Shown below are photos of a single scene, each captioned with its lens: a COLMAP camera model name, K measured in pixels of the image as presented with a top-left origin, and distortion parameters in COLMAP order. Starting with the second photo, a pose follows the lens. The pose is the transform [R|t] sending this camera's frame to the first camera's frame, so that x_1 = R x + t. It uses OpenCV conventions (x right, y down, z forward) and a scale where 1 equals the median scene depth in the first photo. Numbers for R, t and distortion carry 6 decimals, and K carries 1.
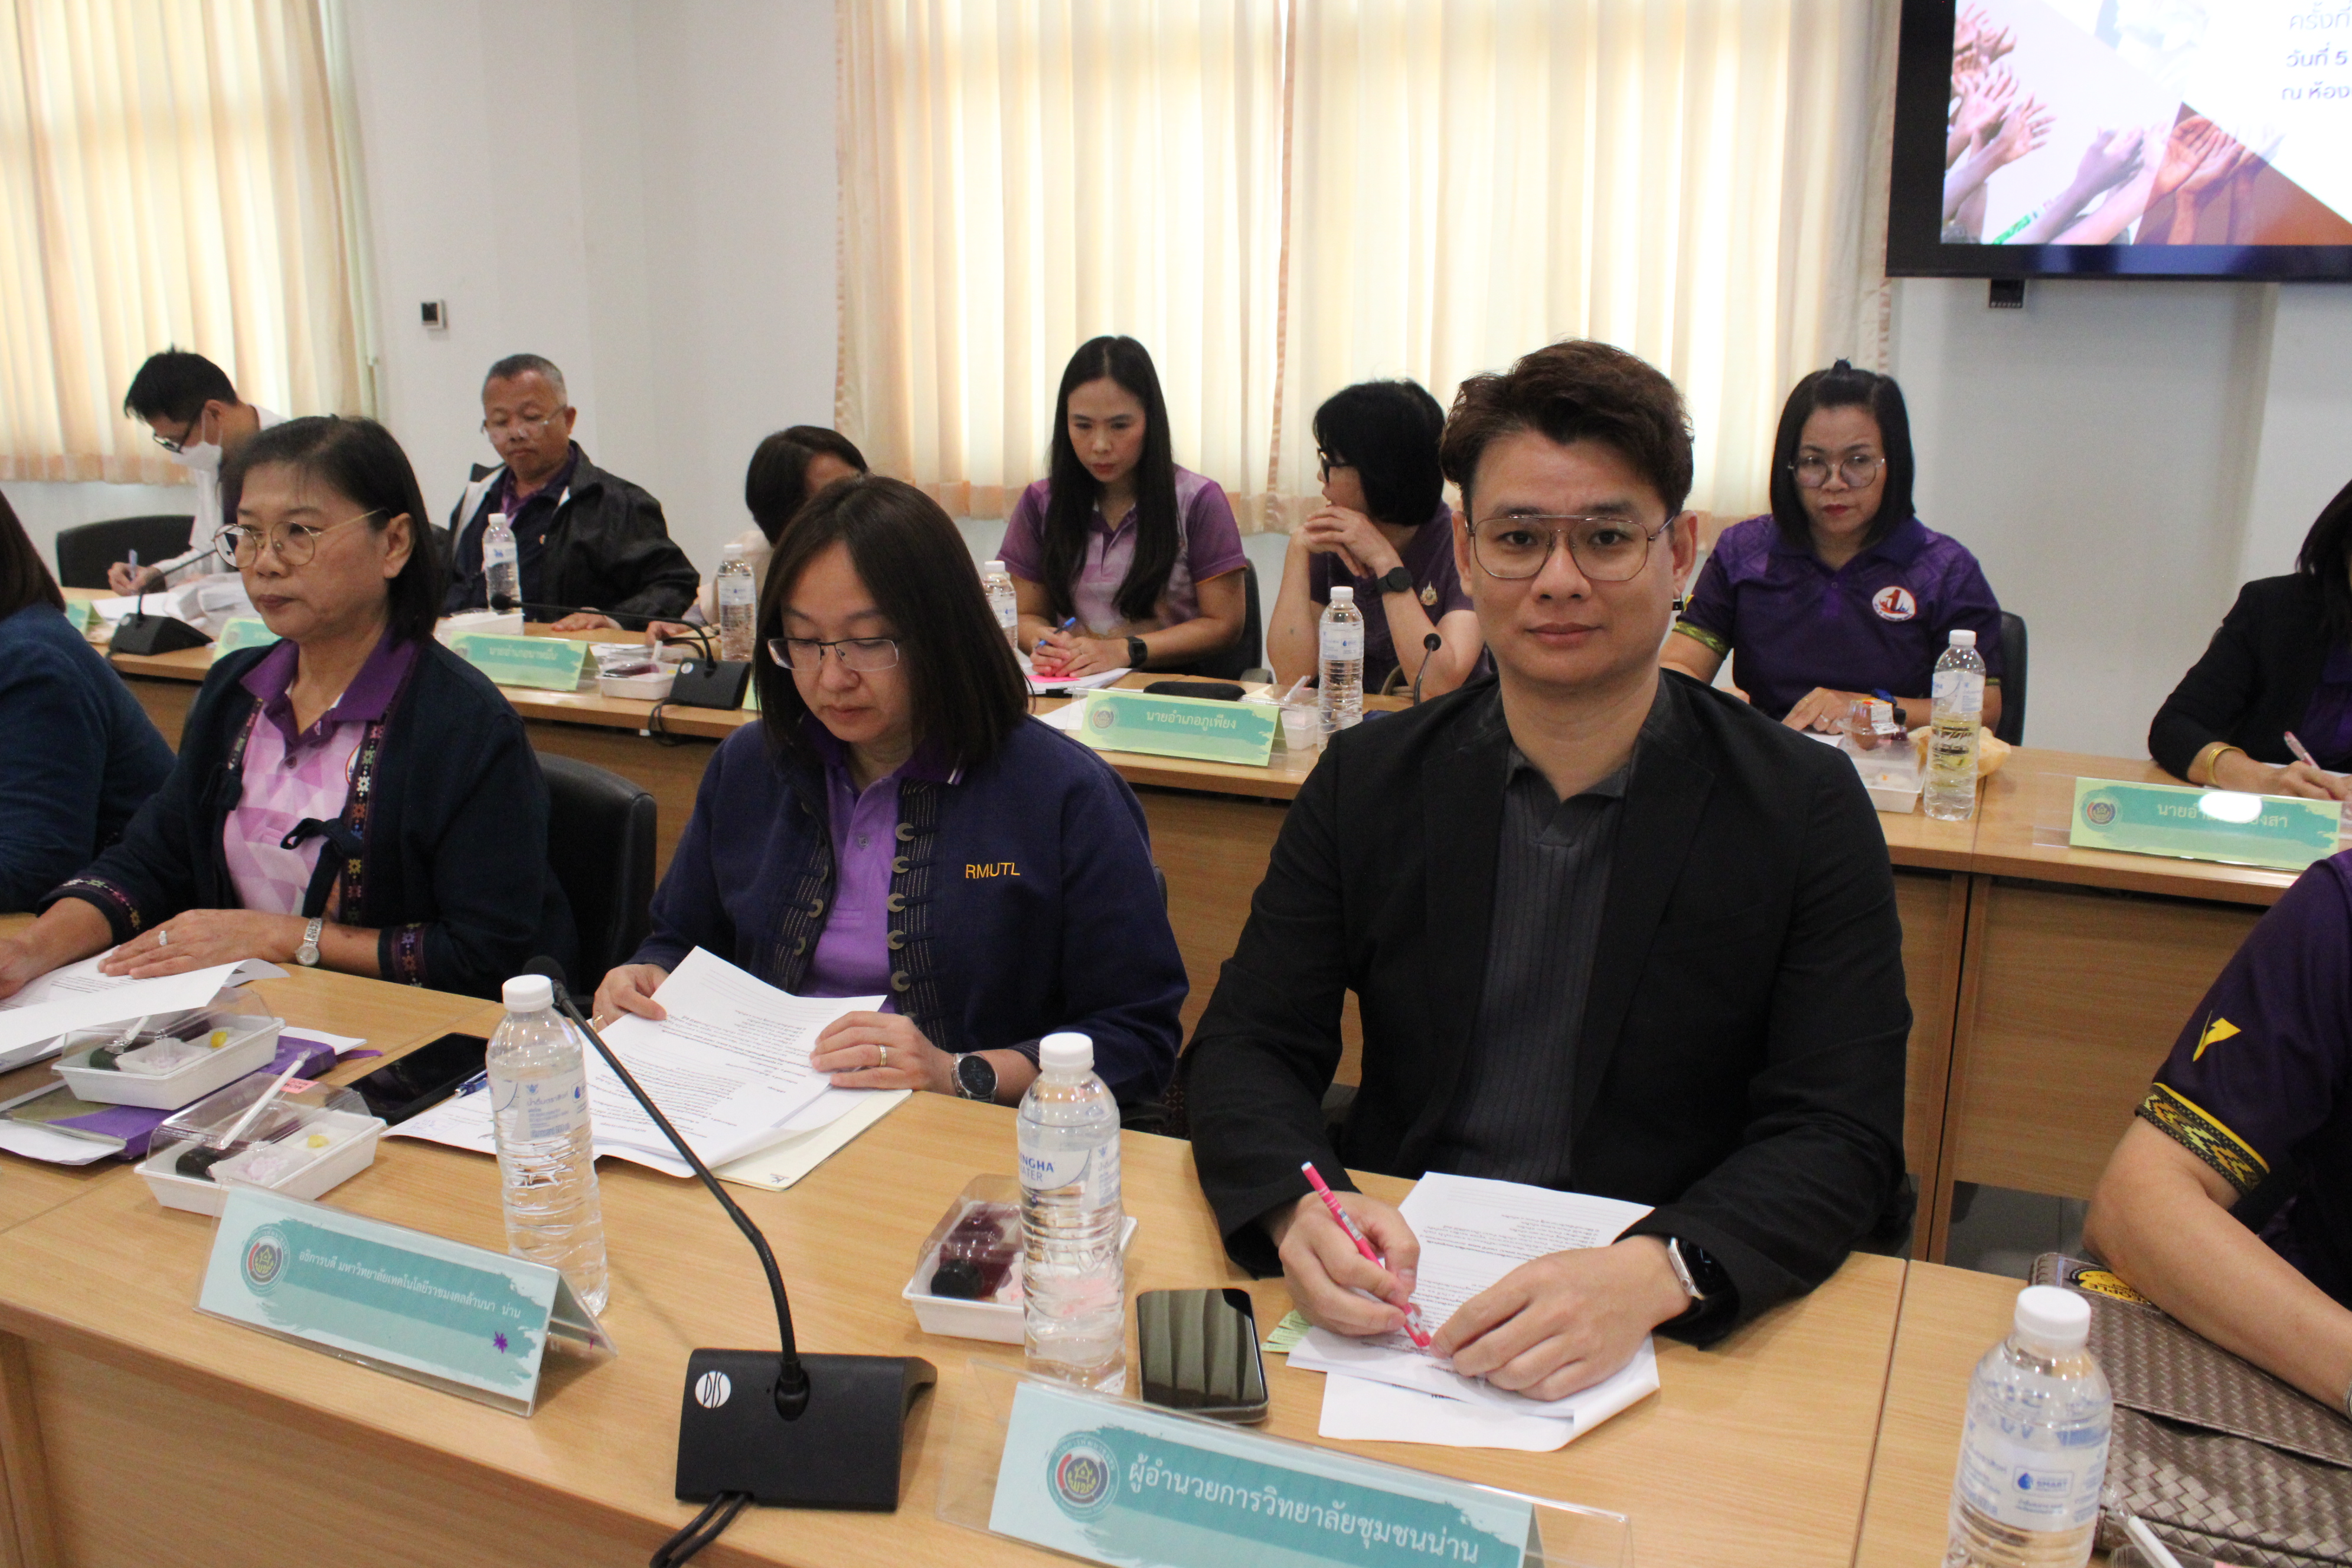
lens RADIAL K [[2010.4, 0, 1176.0], [0, 2010.4, 784.0], [0, 0, 1]] dist [-0.182228, 0.179562]
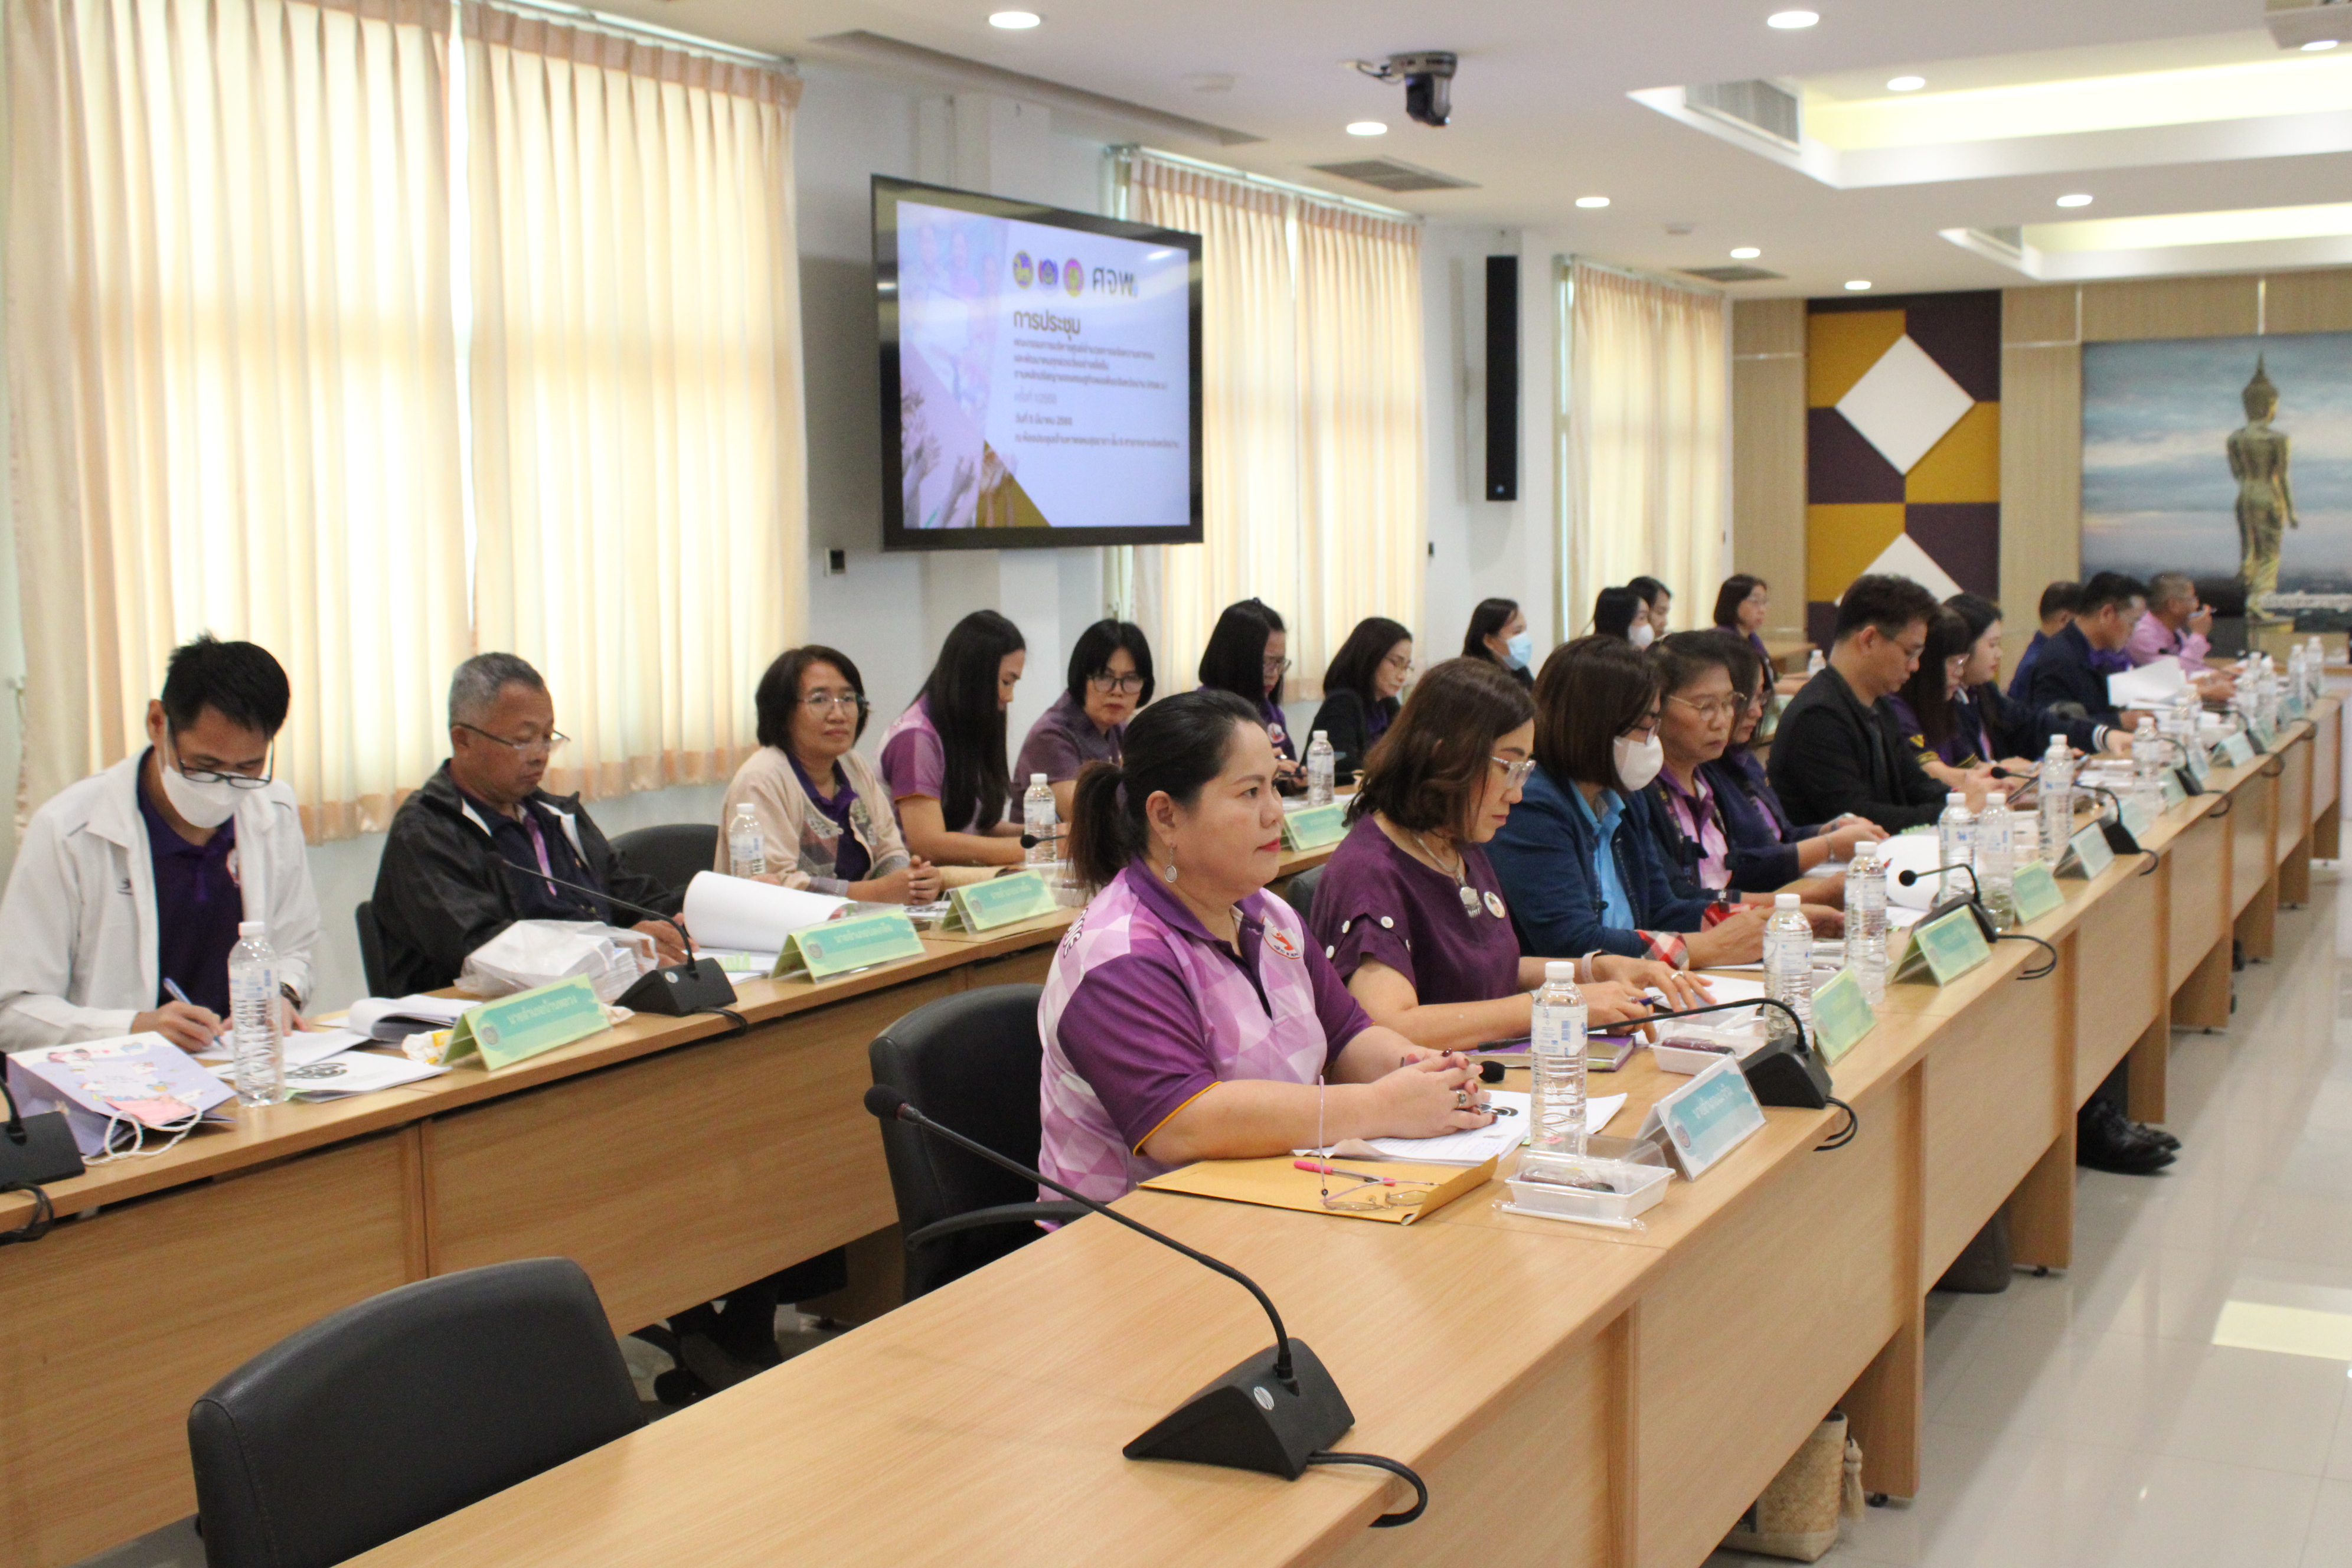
lens RADIAL K [[2563.0, 0, 1139.2], [0, 2563.0, 790.5], [0, 0, 1]] dist [-0.095958, 0.051084]
pose [[0.130043, -0.087403, 0.987648, -1.524488], [0.272021, 0.961031, 0.049231, -0.140737], [-0.953464, 0.262259, 0.148751, 0.618946]]
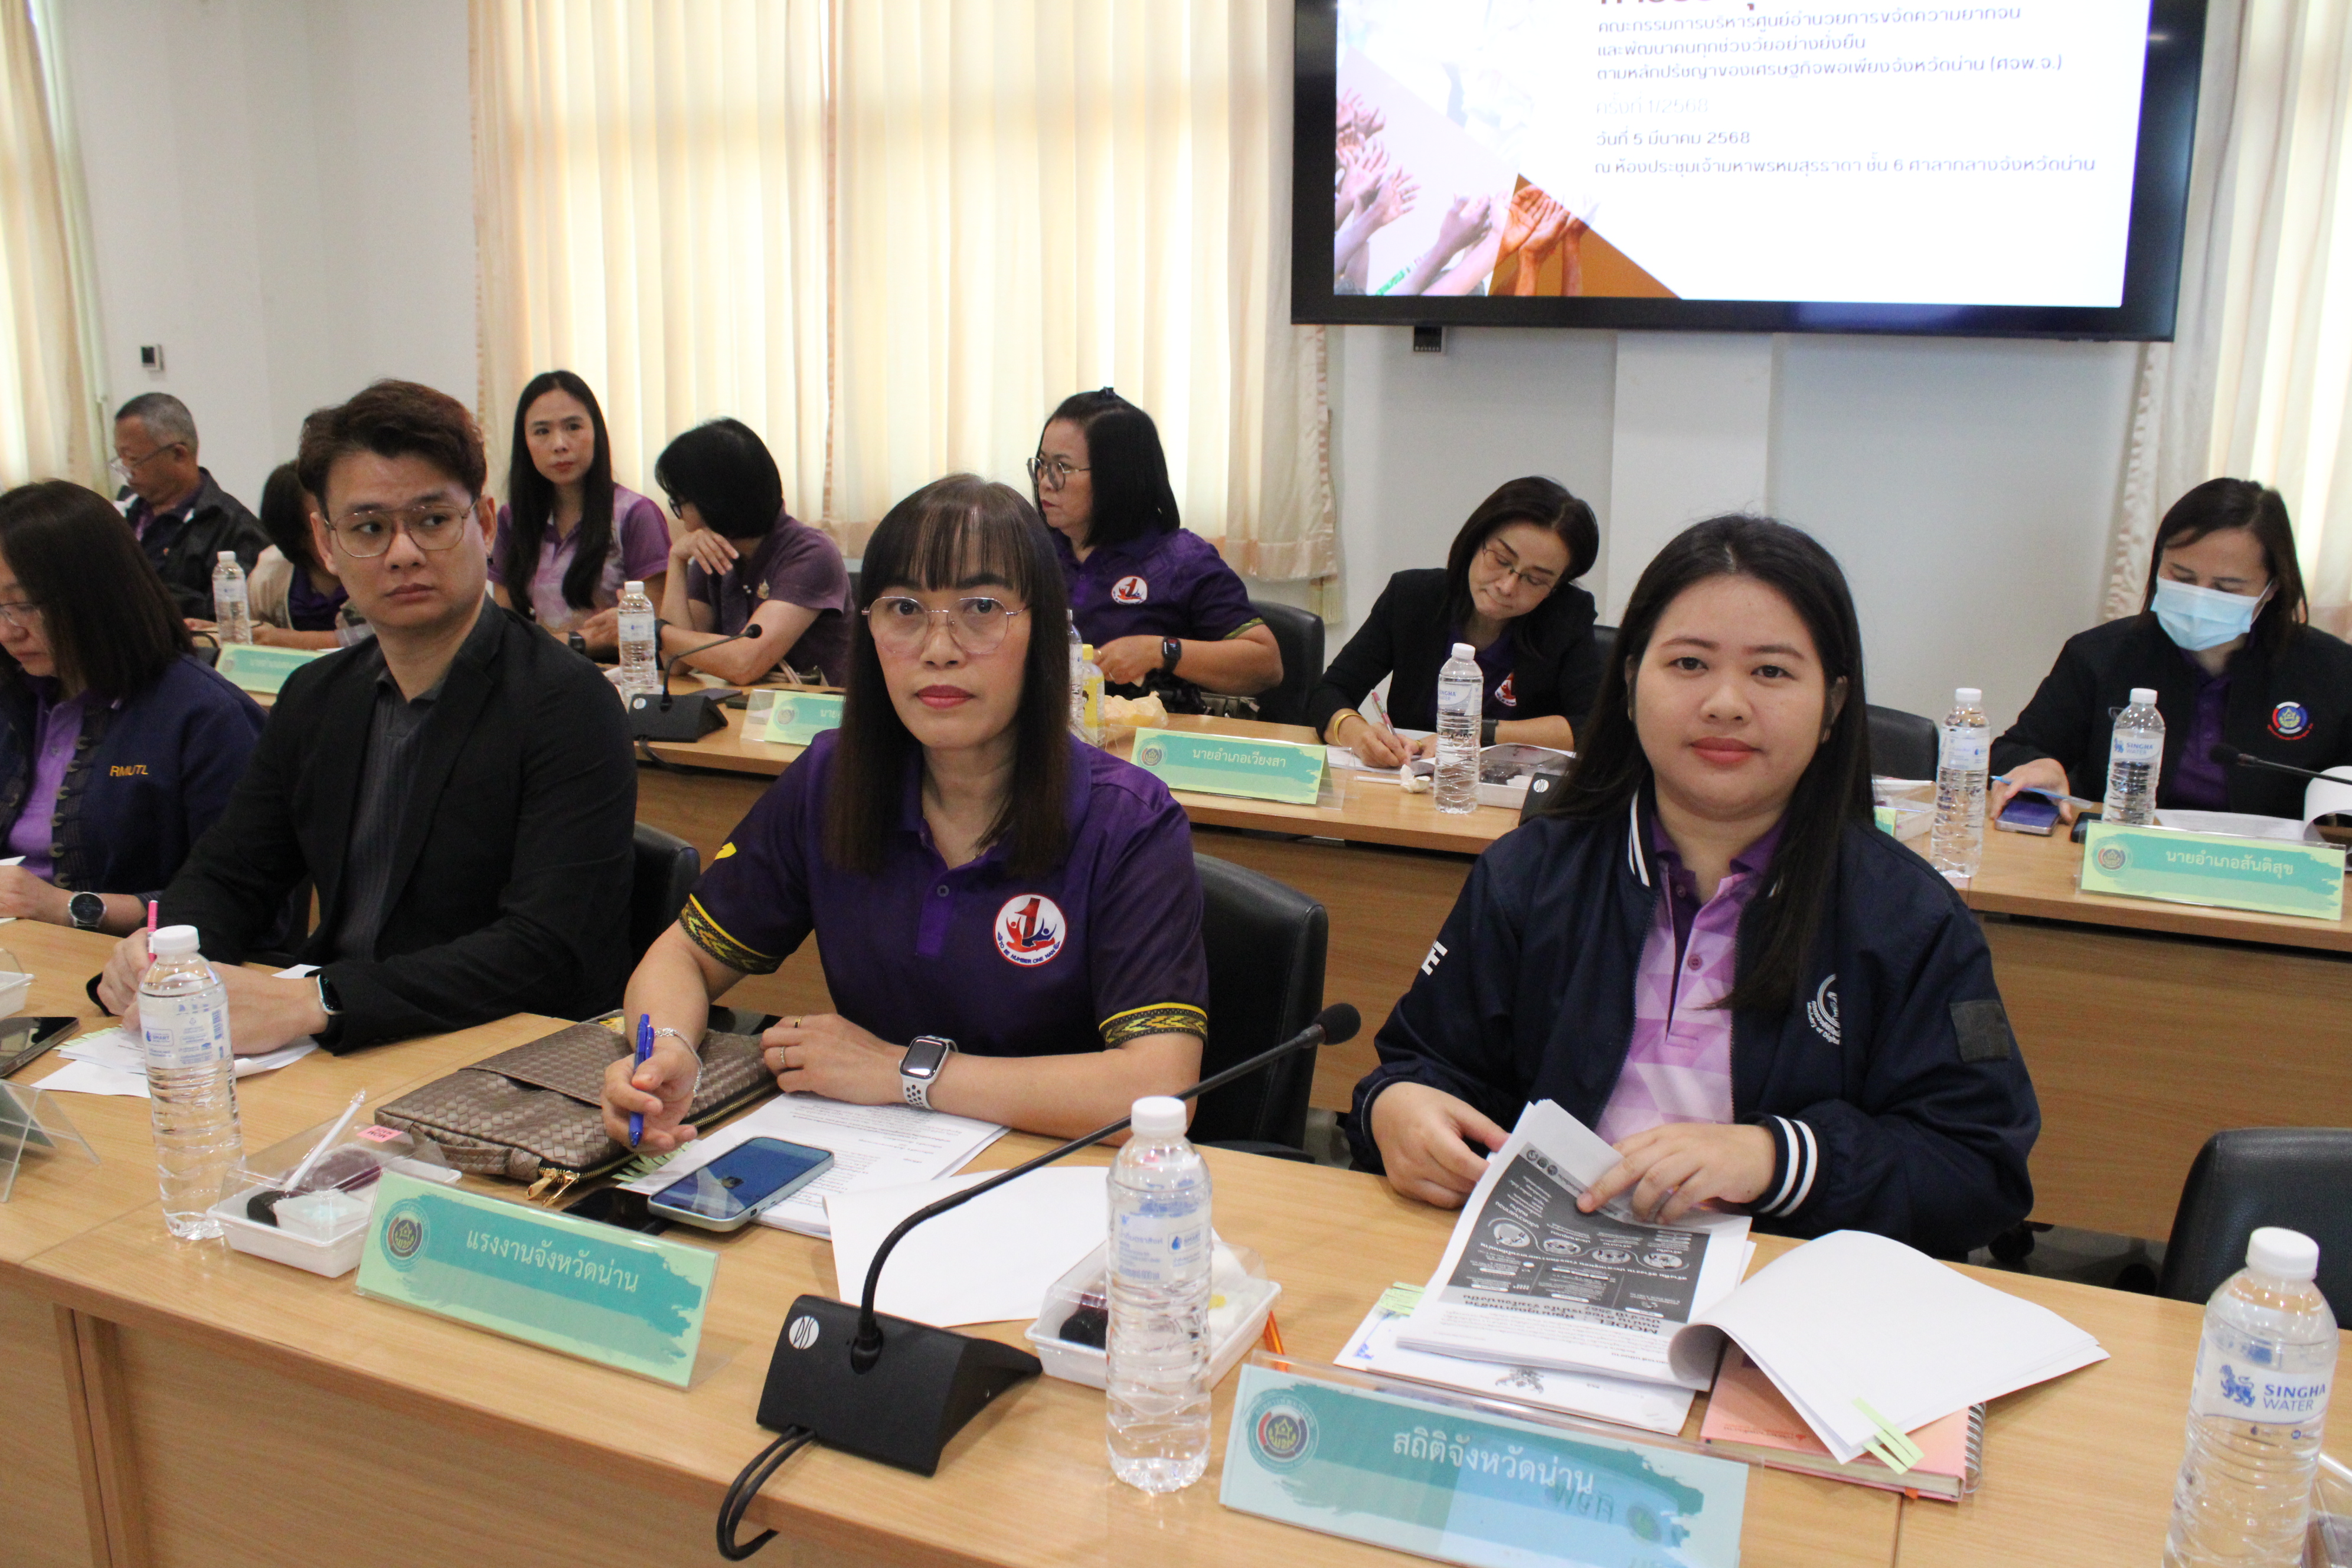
lens RADIAL K [[1980.2, 0, 1171.4], [0, 1980.2, 828.6], [0, 0, 1]] dist [-0.138196, 0.102040]
pose [[0.999889, 0.005866, 0.013716, 0.291533], [-0.005914, 0.999977, 0.003419, 0.034757], [-0.013696, -0.003499, 0.999900, -0.161587]]
